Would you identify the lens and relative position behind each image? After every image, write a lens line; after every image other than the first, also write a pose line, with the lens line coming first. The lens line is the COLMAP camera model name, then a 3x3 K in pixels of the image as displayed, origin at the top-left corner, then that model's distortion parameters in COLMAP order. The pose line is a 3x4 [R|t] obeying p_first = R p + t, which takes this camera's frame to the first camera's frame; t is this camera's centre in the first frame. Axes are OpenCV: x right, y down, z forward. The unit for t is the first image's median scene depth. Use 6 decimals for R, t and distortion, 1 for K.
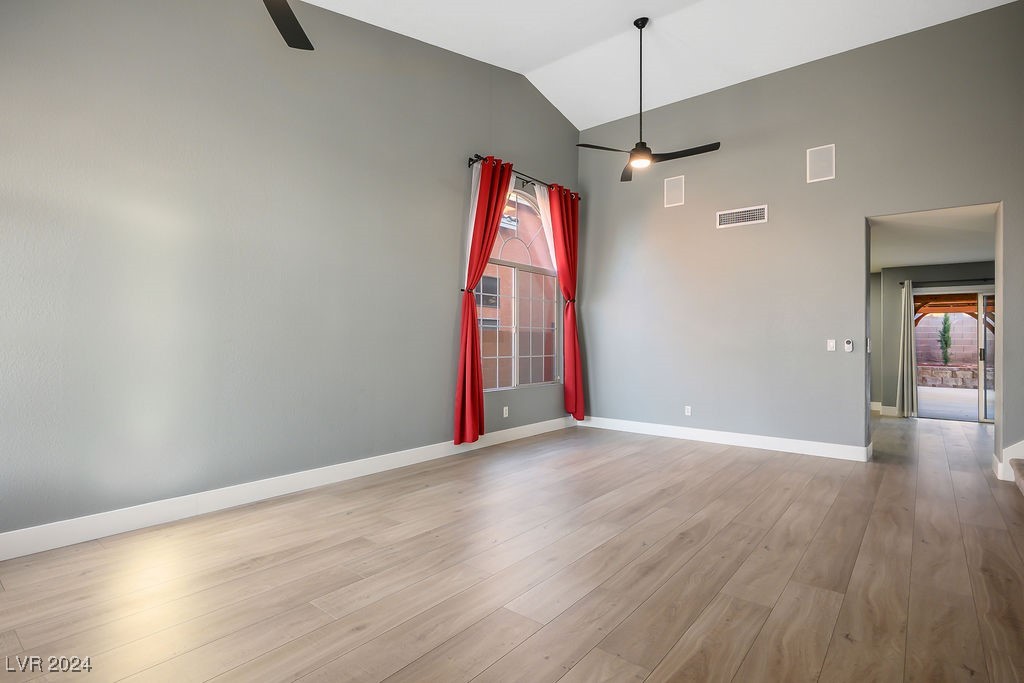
lens RADIAL K [[520.4, 0, 515.0], [0, 520.4, 338.3], [0, 0, 1]] dist [-0.001706, -0.000105]
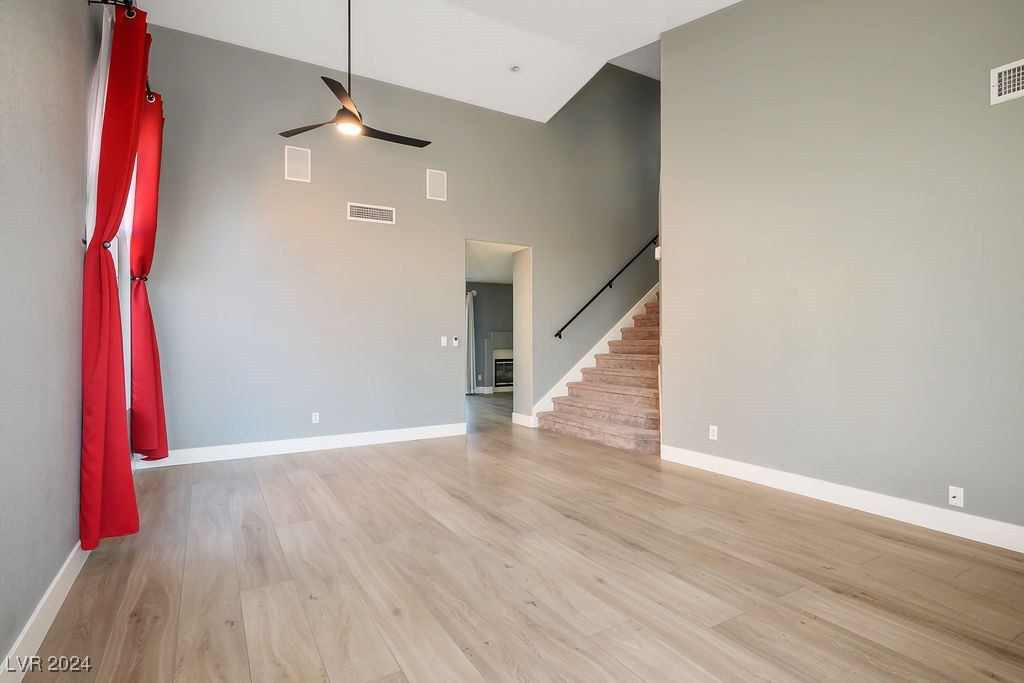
lens RADIAL K [[520.4, 0, 515.0], [0, 520.4, 338.6], [0, 0, 1]] dist [-0.001706, -0.000105]
pose [[0.346046, -0.011673, 0.938145, -0.661006], [0.003012, 0.999931, 0.011330, -0.008745], [-0.938213, -0.001095, 0.346057, 0.653833]]
